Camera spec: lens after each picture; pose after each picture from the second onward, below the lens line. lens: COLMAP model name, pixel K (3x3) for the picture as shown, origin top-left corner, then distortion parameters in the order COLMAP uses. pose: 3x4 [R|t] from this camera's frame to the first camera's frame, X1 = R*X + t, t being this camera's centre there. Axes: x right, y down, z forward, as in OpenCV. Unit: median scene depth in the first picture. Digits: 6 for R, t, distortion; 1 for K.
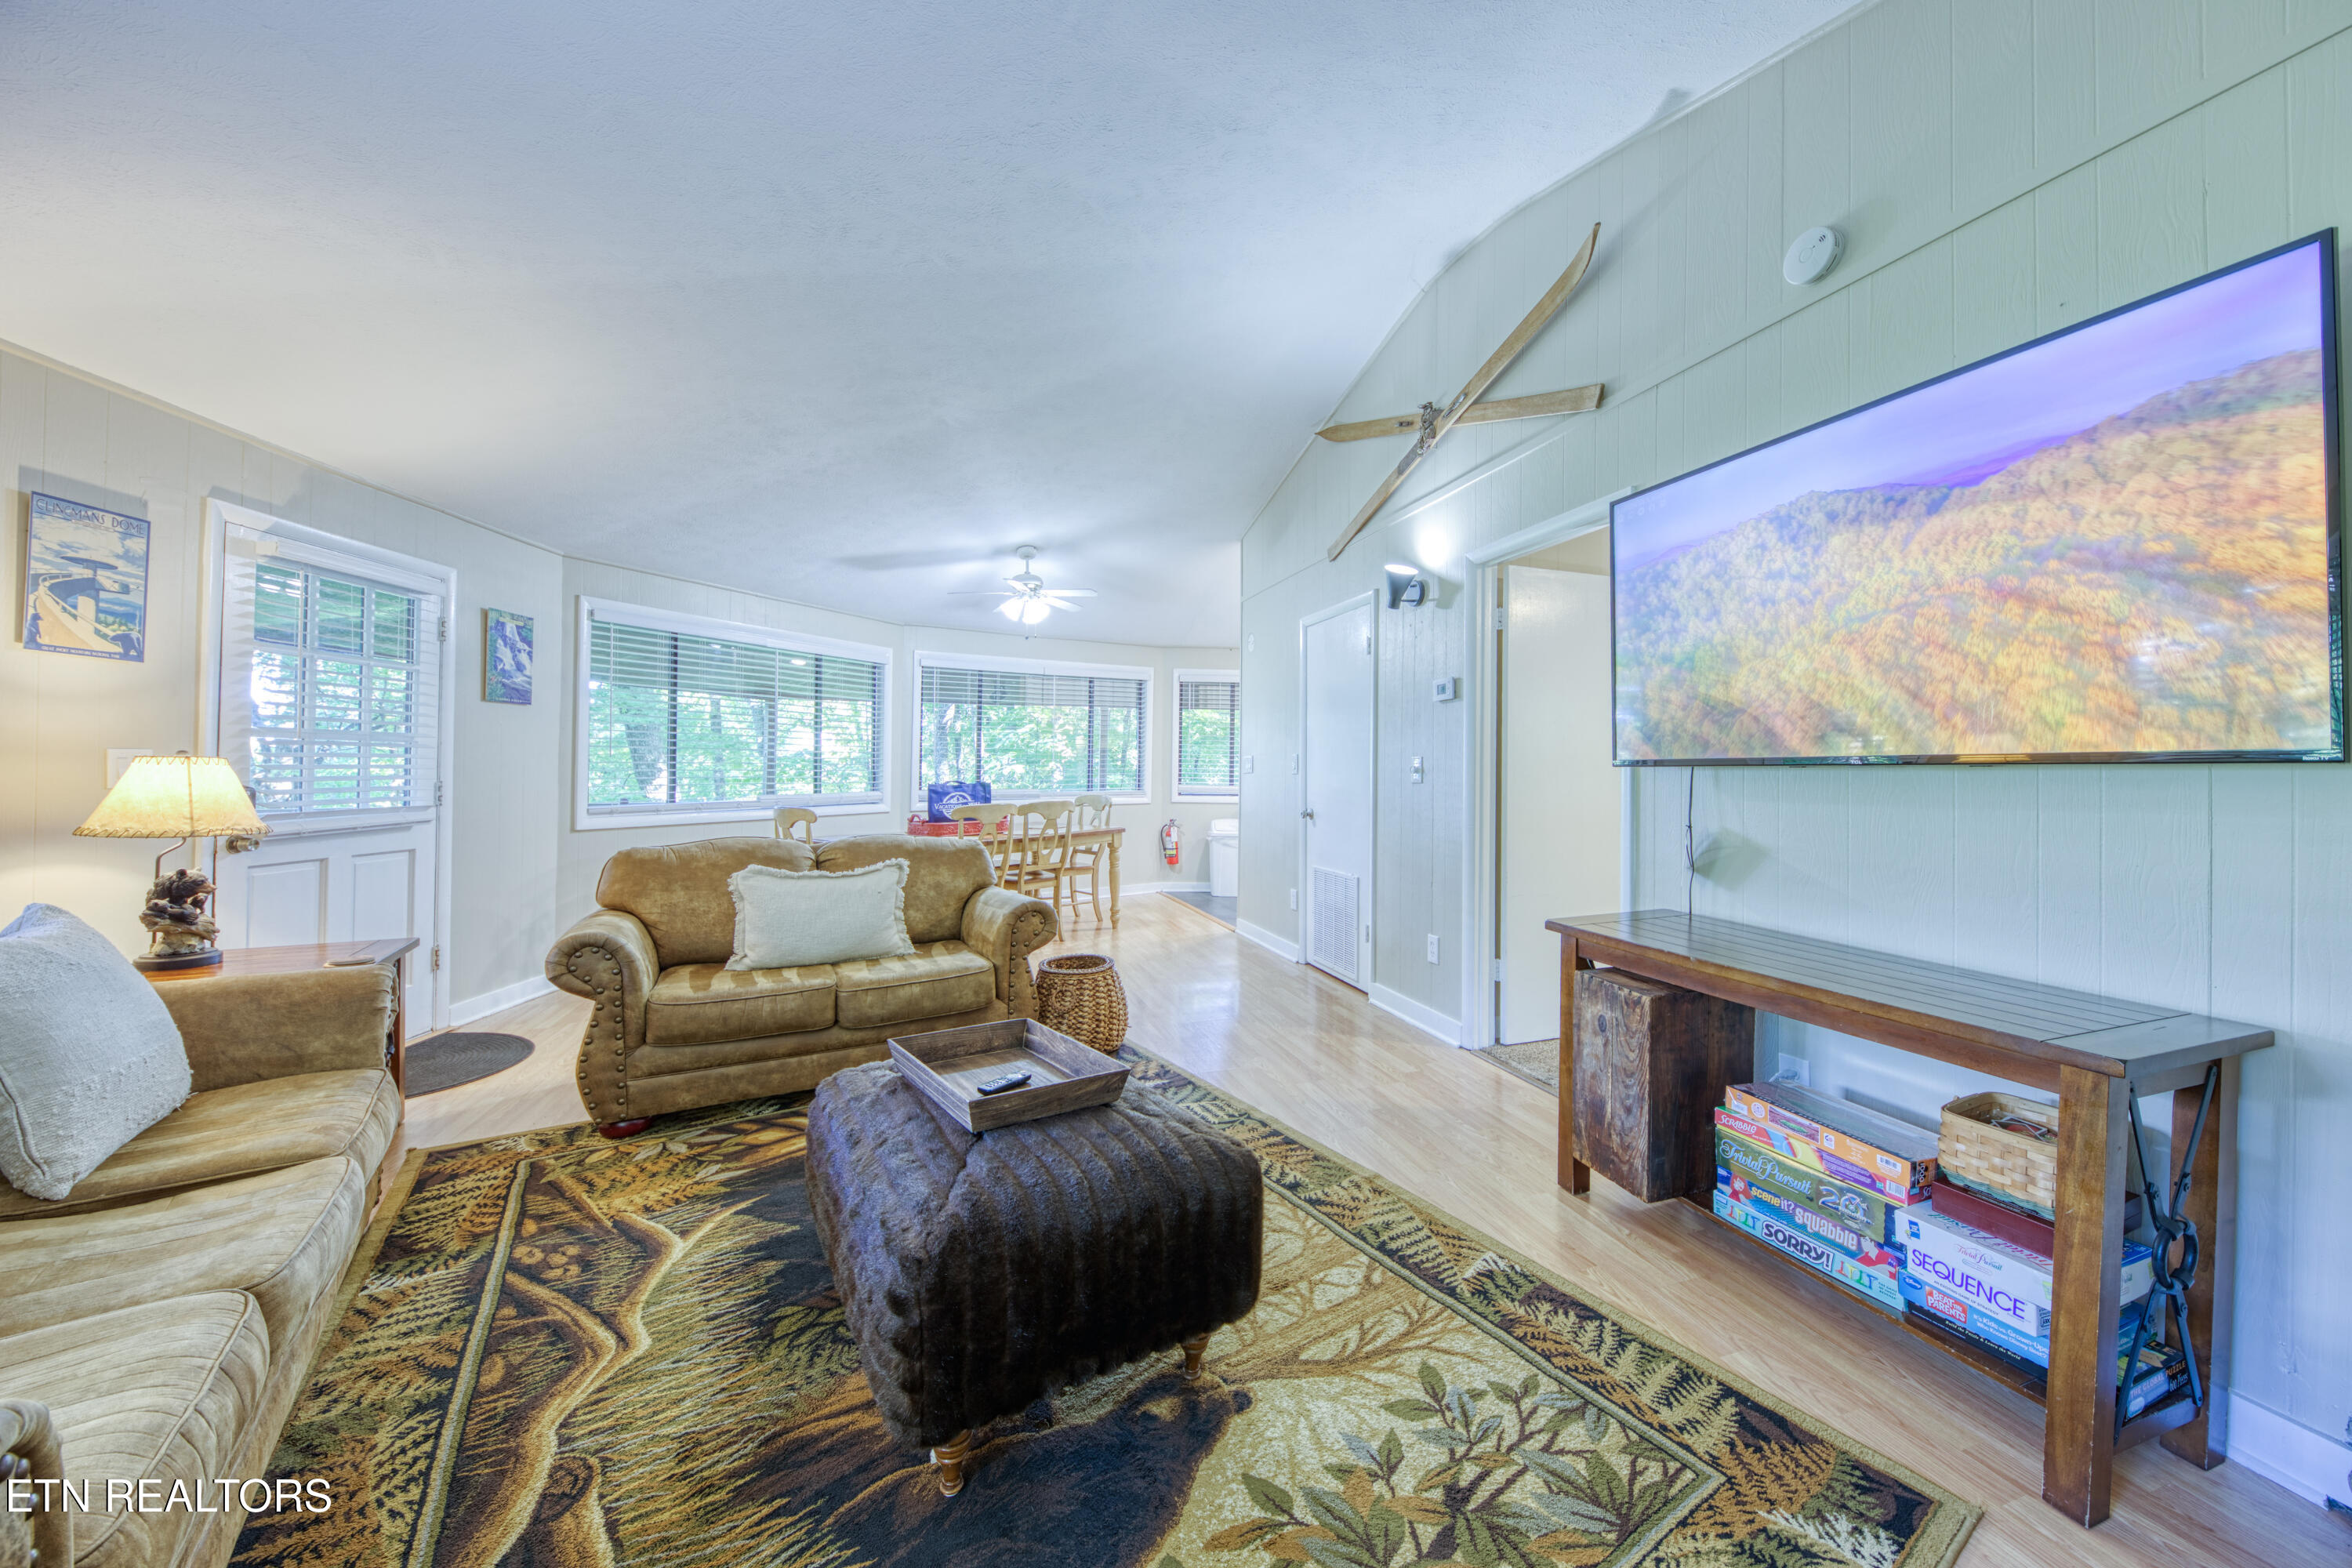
lens RADIAL K [[828.9, 0, 1190.3], [0, 828.9, 772.4], [0, 0, 1]] dist [0.000357, 0.000116]
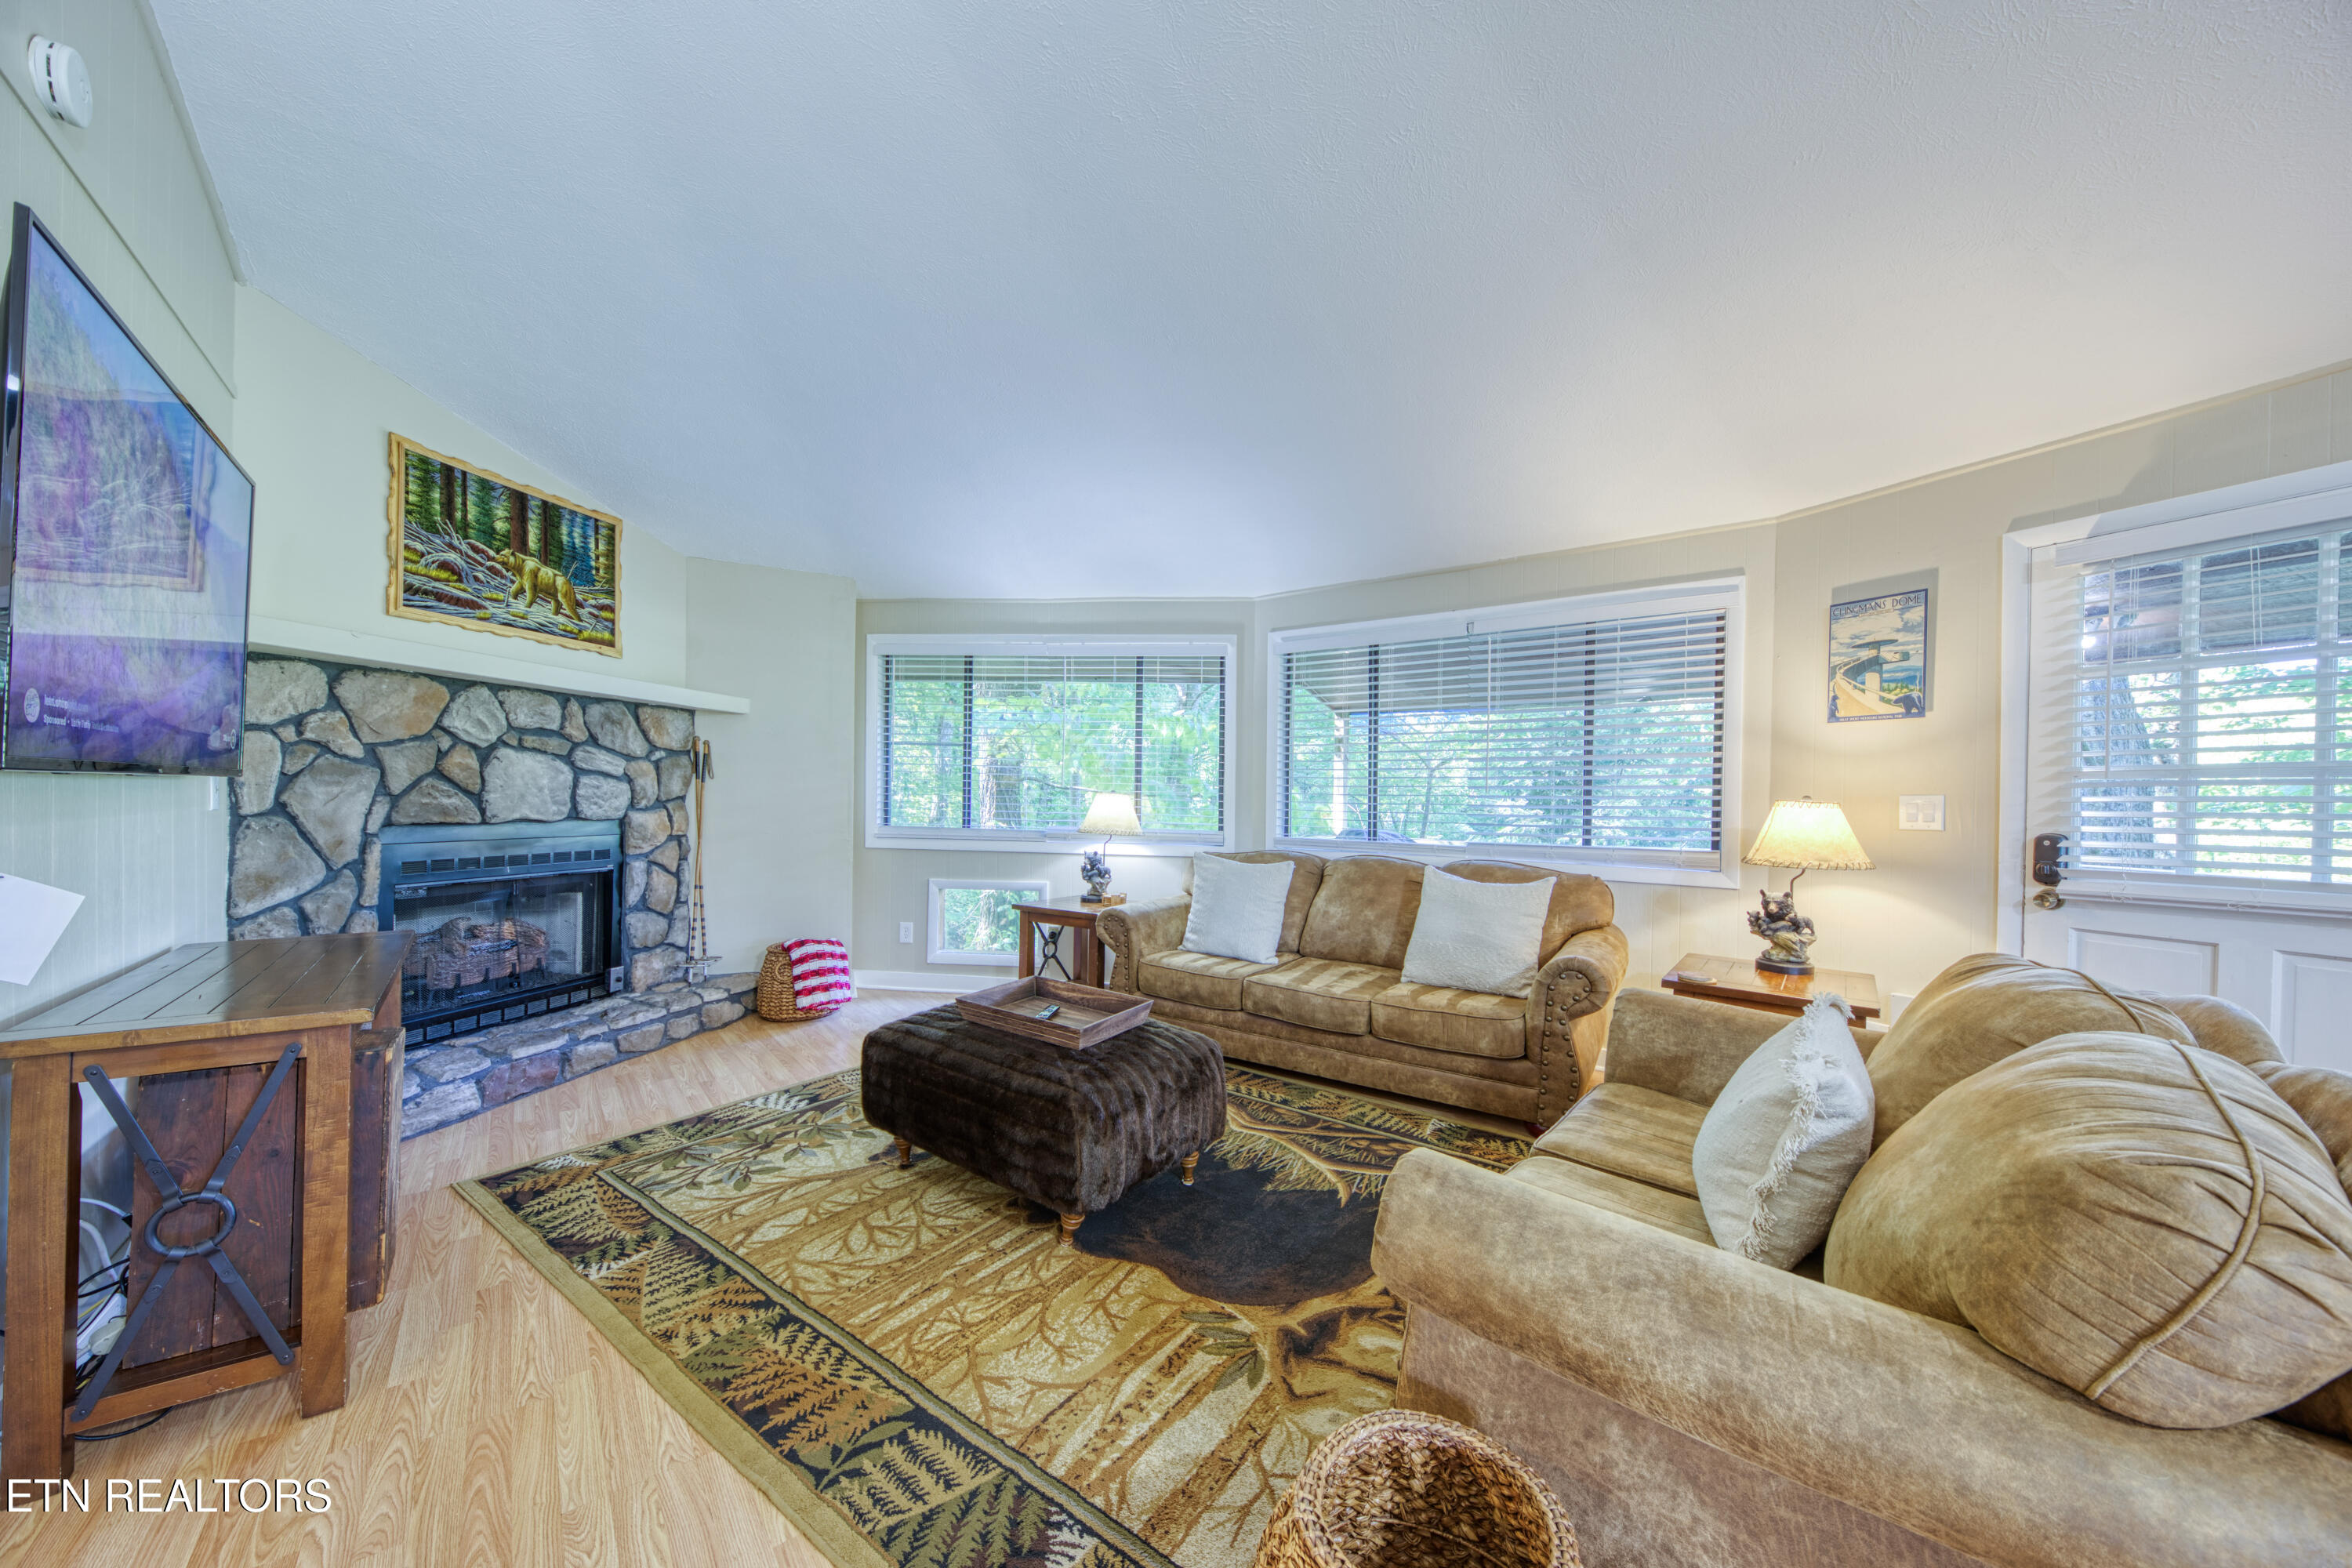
lens RADIAL K [[814.4, 0, 1170.4], [0, 814.4, 793.0], [0, 0, 1]] dist [0.008316, -0.007919]
pose [[-0.936462, -0.023136, -0.350004, 0.060908], [-0.023381, 0.999720, -0.003526, -0.004544], [0.349988, 0.004881, -0.936742, 1.762225]]
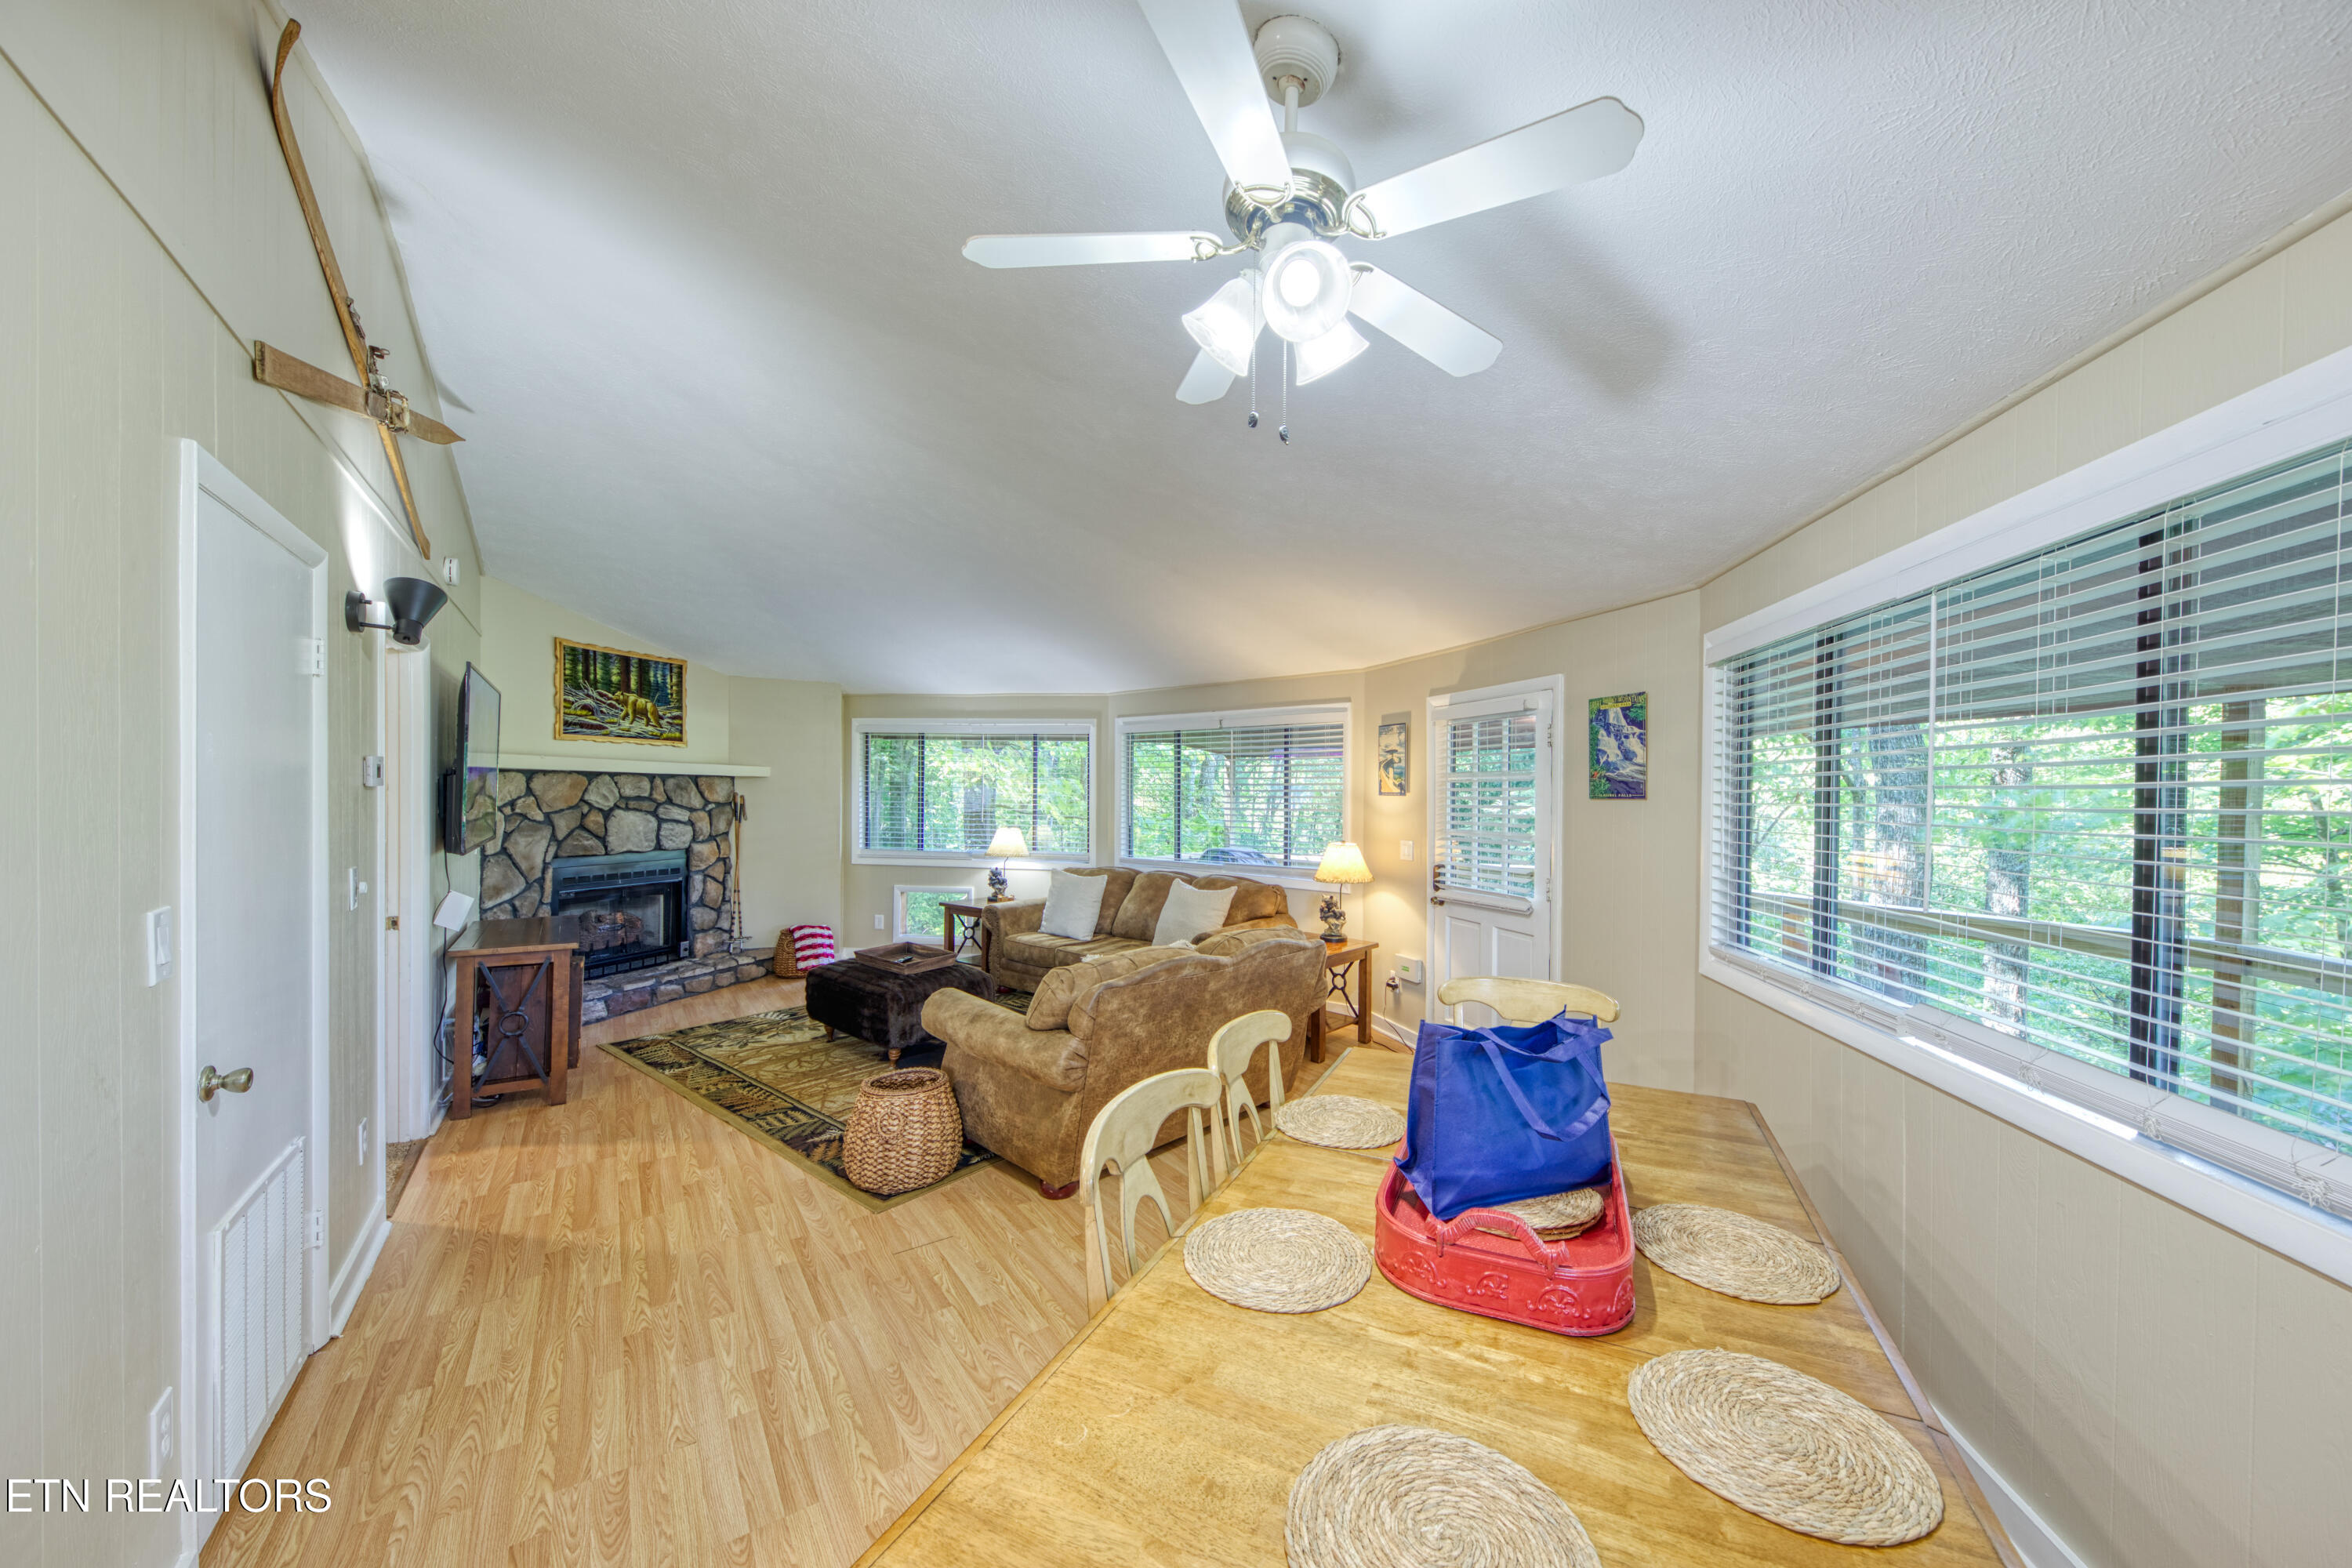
lens RADIAL K [[825.5, 0, 1215.0], [0, 825.5, 790.3], [0, 0, 1]] dist [0.000504, 0.000077]
pose [[-0.949316, -0.019328, -0.313729, -0.243856], [-0.018881, 0.999812, -0.004463, -0.135718], [0.313757, 0.001687, -0.949502, 2.848391]]
